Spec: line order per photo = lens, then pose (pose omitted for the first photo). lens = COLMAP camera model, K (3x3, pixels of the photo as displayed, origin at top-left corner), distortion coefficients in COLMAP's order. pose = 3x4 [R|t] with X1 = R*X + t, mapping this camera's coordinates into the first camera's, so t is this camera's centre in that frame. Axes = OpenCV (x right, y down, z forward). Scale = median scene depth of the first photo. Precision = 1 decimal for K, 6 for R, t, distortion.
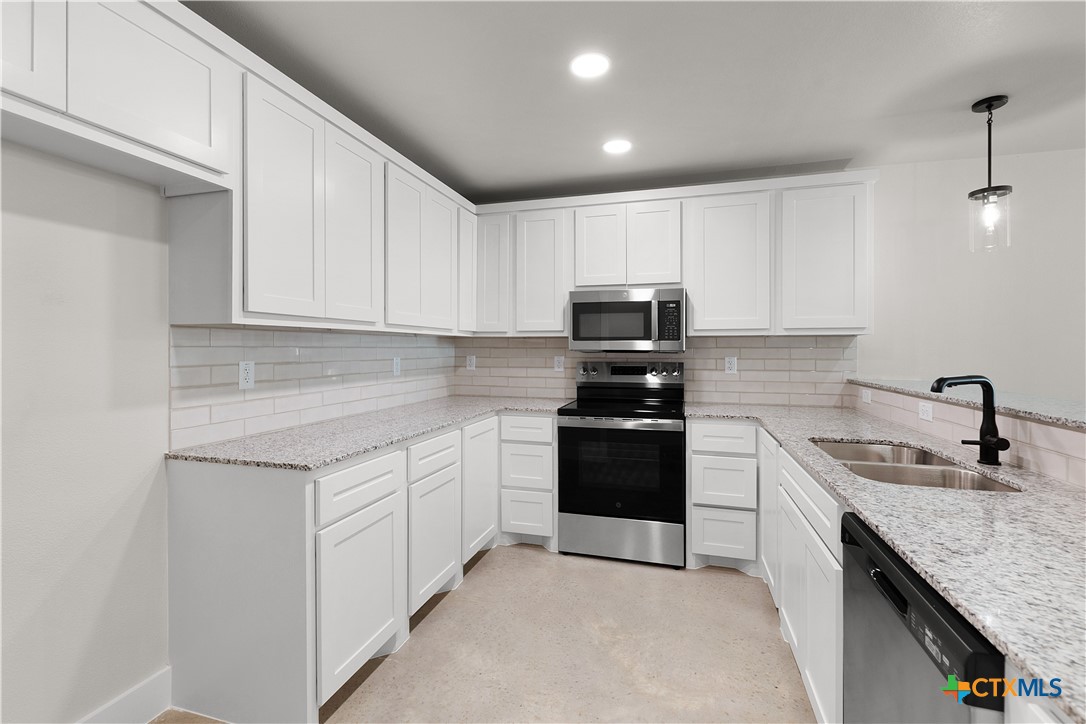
lens RADIAL K [[485.8, 0, 541.0], [0, 485.8, 346.9], [0, 0, 1]] dist [-0.000849, -0.000590]
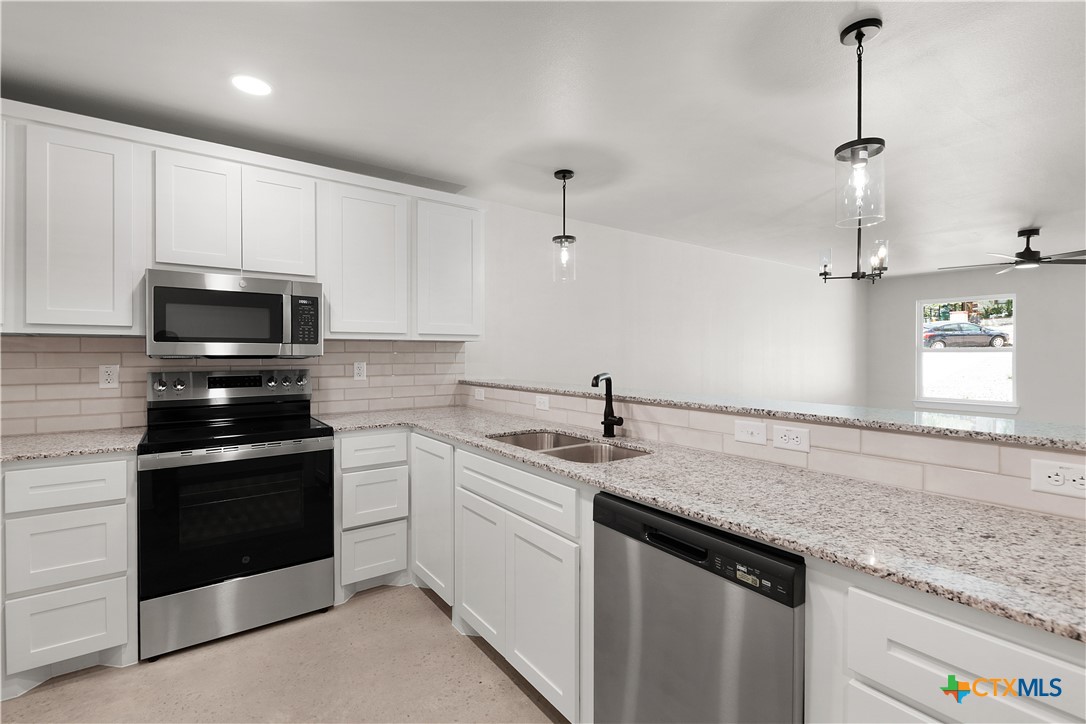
lens RADIAL K [[485.9, 0, 541.8], [0, 485.9, 352.8], [0, 0, 1]] dist [-0.000299, -0.000596]
pose [[0.607489, 0.001018, 0.794328, -0.158306], [-0.002707, 0.999996, 0.000789, 0.000961], [-0.794324, -0.002629, 0.607489, 0.170480]]
